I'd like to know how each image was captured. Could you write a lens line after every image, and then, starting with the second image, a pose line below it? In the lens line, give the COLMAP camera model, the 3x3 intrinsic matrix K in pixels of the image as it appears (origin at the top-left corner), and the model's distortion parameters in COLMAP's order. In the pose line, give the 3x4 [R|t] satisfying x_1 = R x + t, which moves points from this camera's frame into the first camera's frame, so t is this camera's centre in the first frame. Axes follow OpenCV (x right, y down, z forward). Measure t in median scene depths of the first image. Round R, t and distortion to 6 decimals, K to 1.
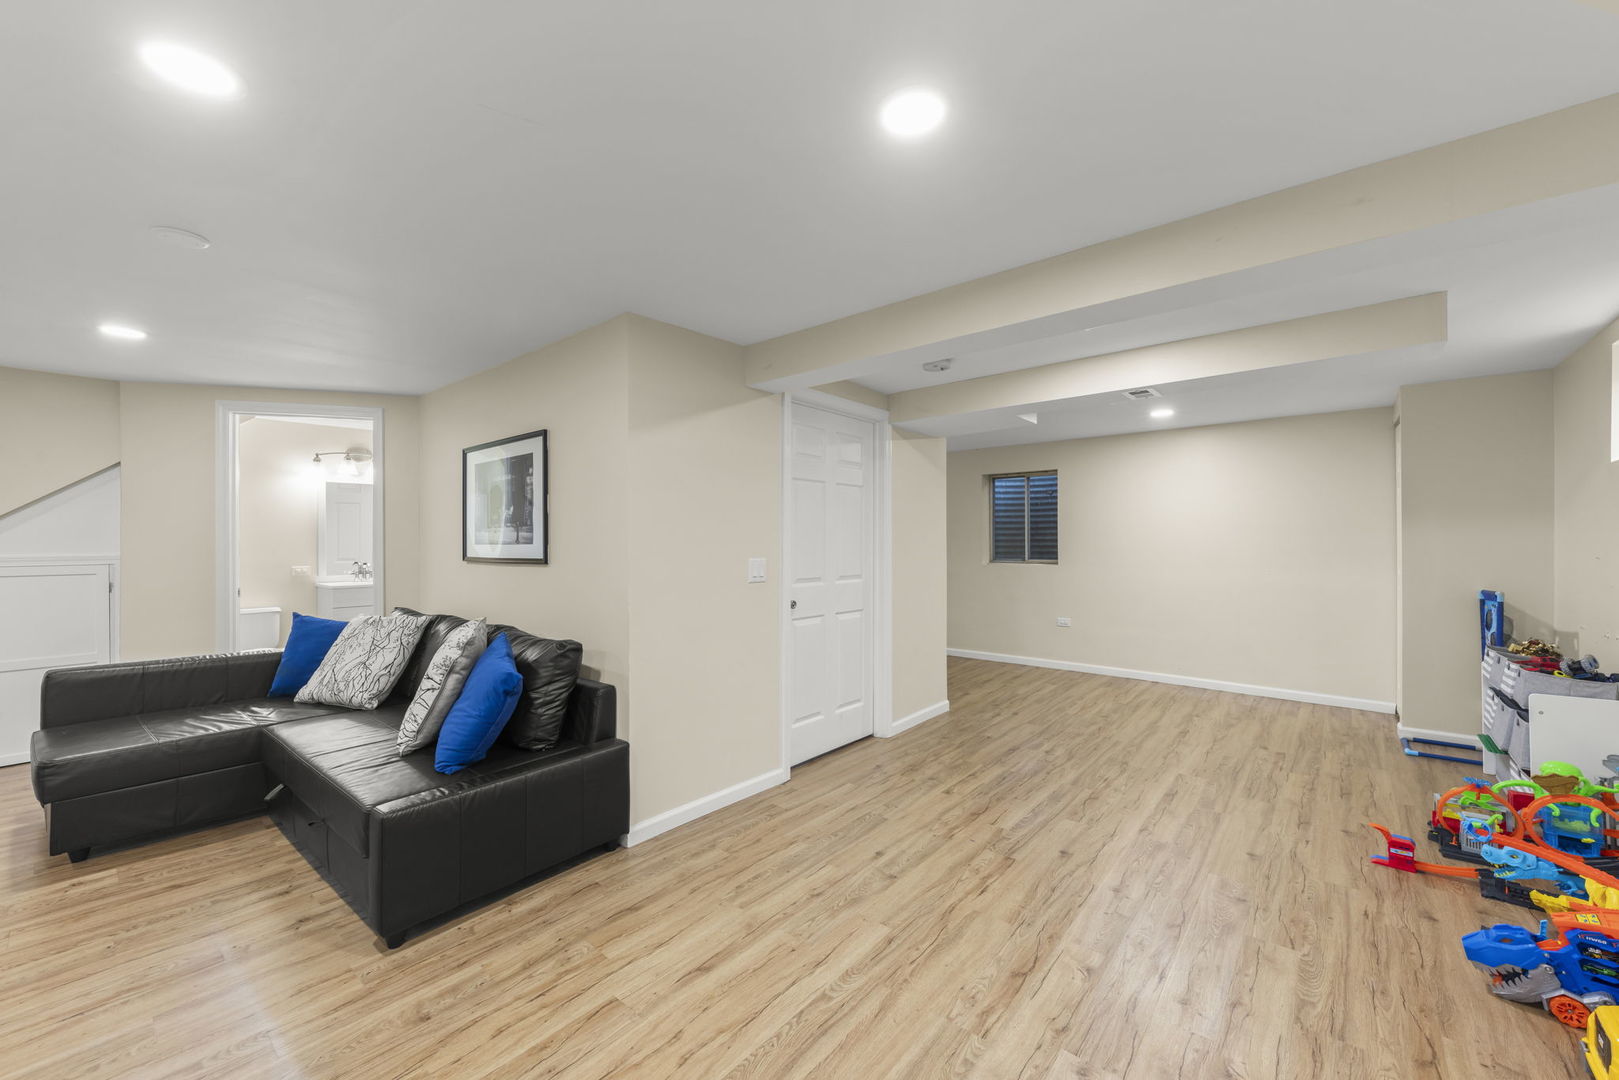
lens RADIAL K [[624.7, 0, 814.4], [0, 624.7, 537.0], [0, 0, 1]] dist [0.000554, 0.000155]
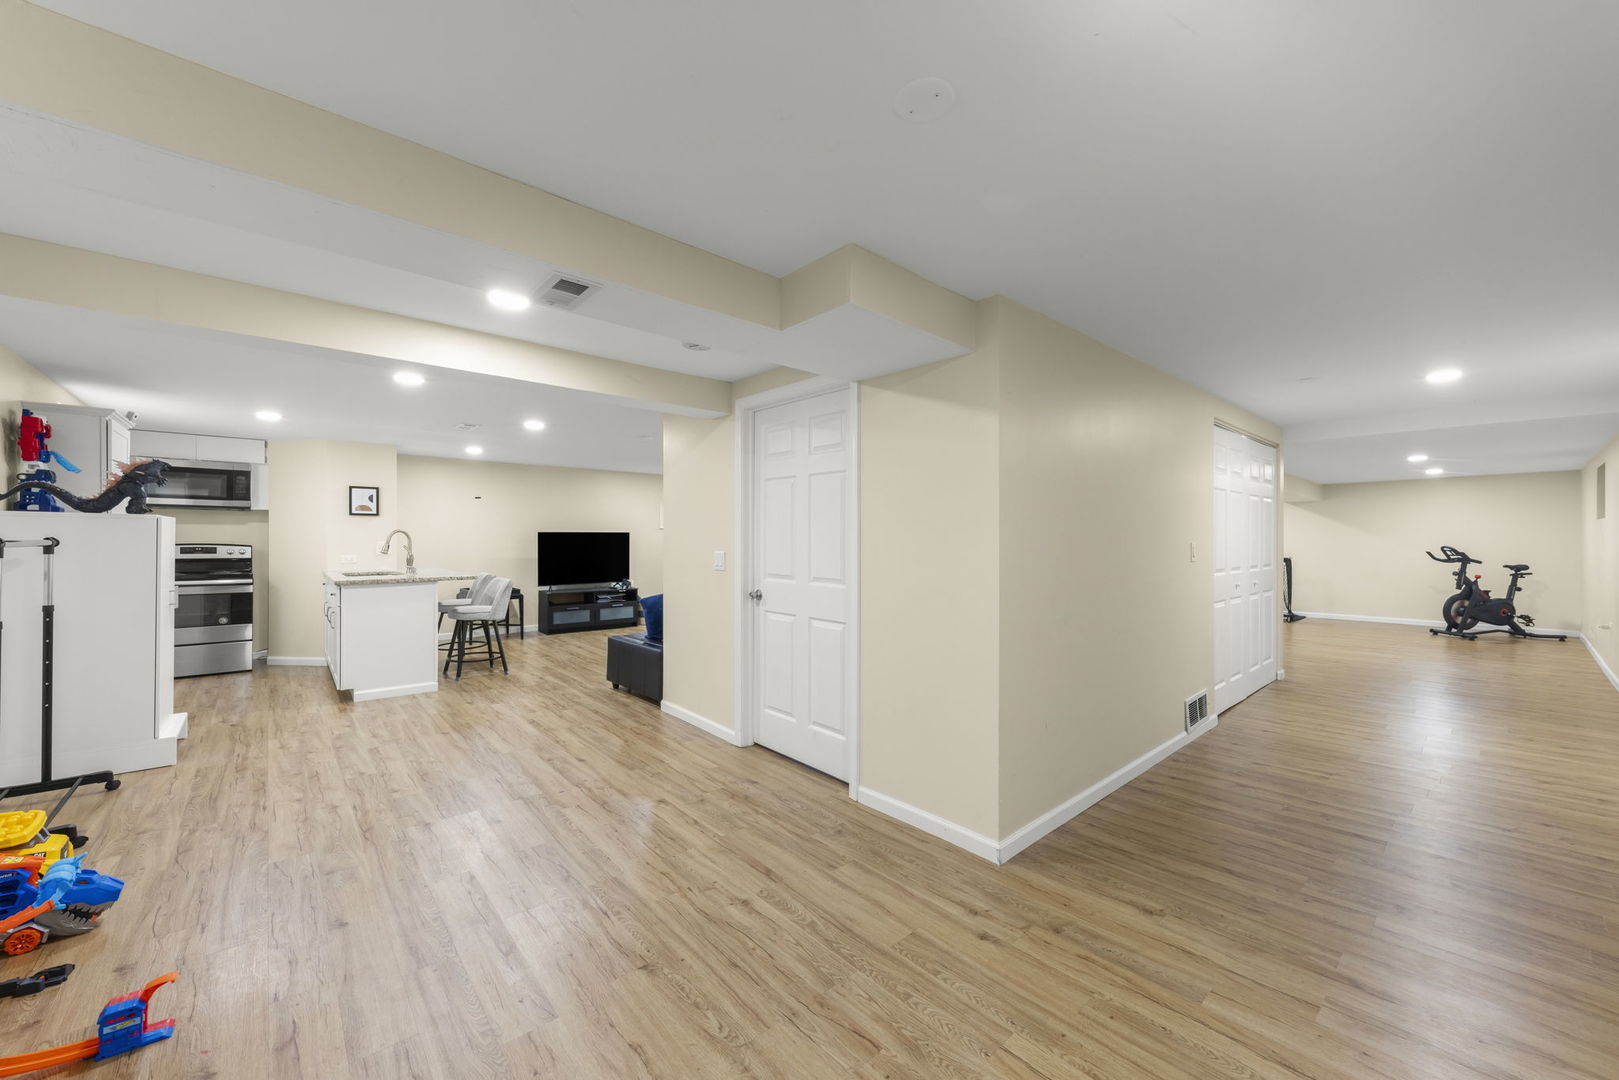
lens RADIAL K [[624.7, 0, 814.4], [0, 624.7, 537.0], [0, 0, 1]] dist [0.000554, 0.000155]
pose [[-0.151390, 0.004856, -0.988462, 1.089201], [0.000832, 0.999988, 0.004785, 0.000765], [0.988474, -0.000098, -0.151392, 1.338816]]
